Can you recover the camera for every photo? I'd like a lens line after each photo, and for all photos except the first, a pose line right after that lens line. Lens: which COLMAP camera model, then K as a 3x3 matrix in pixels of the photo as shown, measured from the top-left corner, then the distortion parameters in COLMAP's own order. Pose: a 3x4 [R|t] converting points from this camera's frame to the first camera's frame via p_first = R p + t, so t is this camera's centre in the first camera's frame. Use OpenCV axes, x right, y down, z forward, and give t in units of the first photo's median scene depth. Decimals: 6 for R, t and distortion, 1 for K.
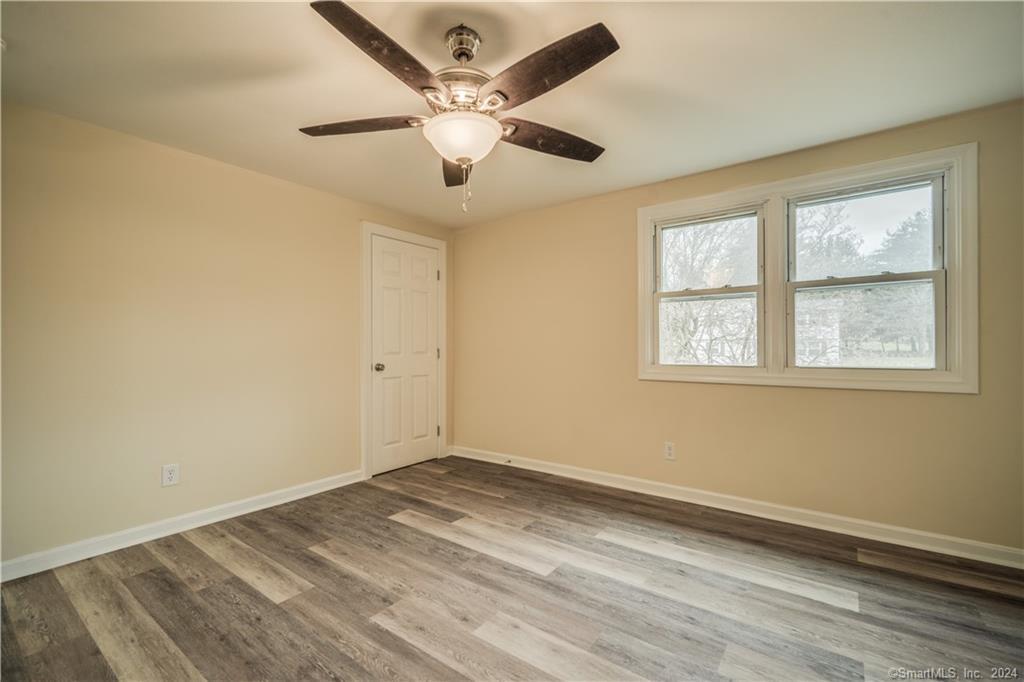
lens RADIAL K [[454.5, 0, 512.0], [0, 454.5, 344.3], [0, 0, 1]] dist [0.000988, 0.000030]
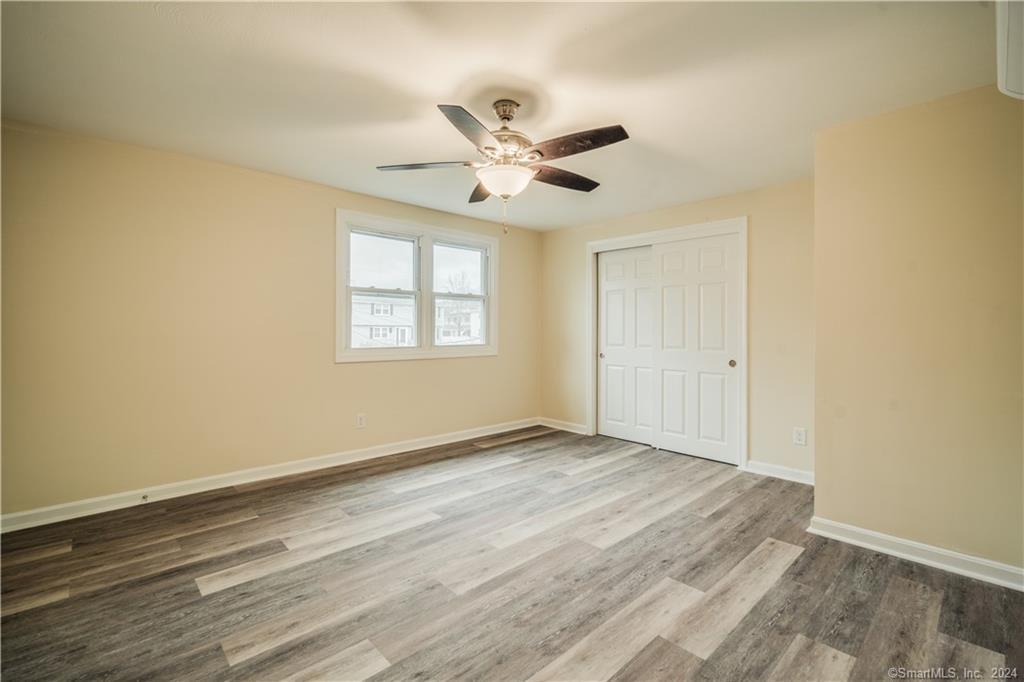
lens RADIAL K [[463.9, 0, 514.6], [0, 463.9, 321.5], [0, 0, 1]] dist [-0.000598, -0.000036]
pose [[0.150563, 0.024266, 0.988303, -0.914294], [-0.005689, 0.999703, -0.023679, 0.001372], [-0.988584, -0.002058, 0.150656, 0.480662]]
